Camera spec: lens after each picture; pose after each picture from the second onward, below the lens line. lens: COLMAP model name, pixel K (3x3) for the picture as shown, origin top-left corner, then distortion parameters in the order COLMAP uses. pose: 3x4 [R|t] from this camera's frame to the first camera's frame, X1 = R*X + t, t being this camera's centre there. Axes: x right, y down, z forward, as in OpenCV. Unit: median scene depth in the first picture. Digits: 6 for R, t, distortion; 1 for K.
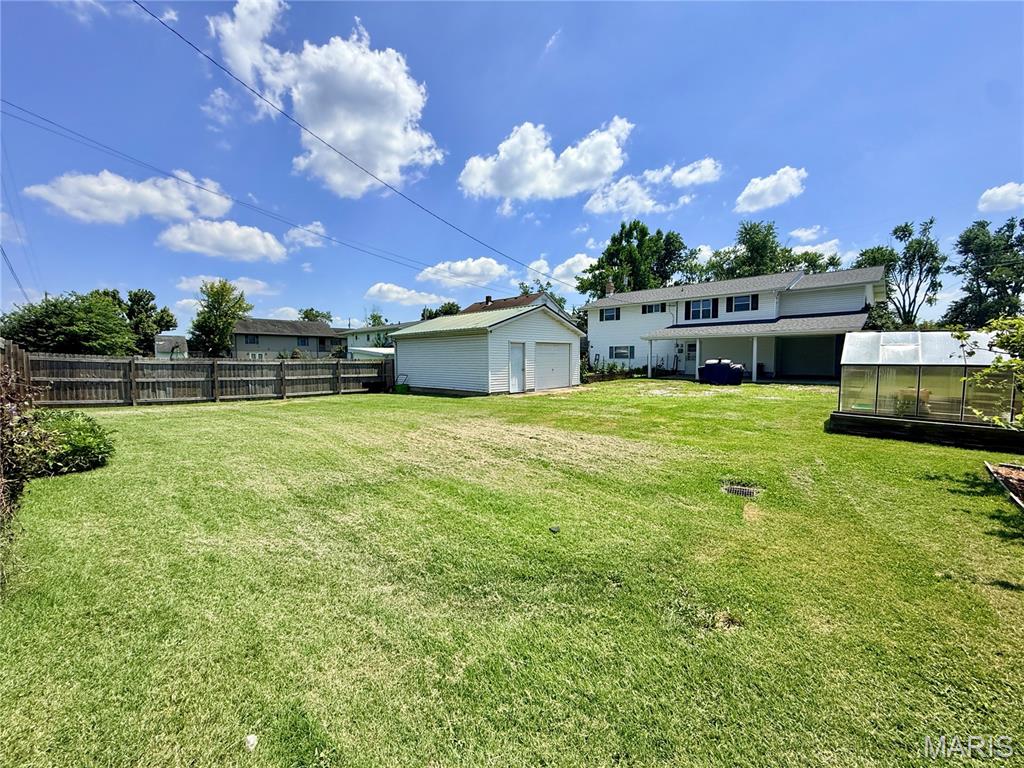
lens RADIAL K [[407.8, 0, 509.4], [0, 407.8, 384.3], [0, 0, 1]] dist [0.000692, -0.000299]
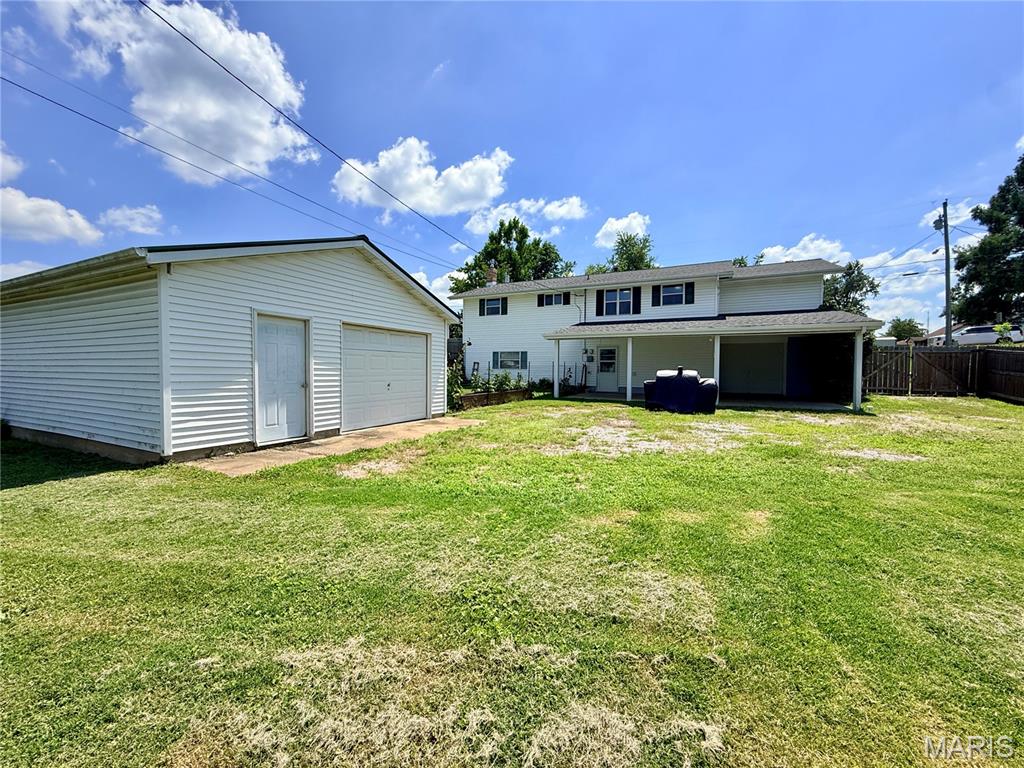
lens RADIAL K [[407.8, 0, 509.4], [0, 407.8, 384.3], [0, 0, 1]] dist [0.000692, -0.000299]
pose [[0.954819, 0.006623, 0.297114, 0.073633], [0.002971, 0.999489, -0.031828, -0.015552], [-0.297173, 0.031272, 0.954311, 0.371861]]
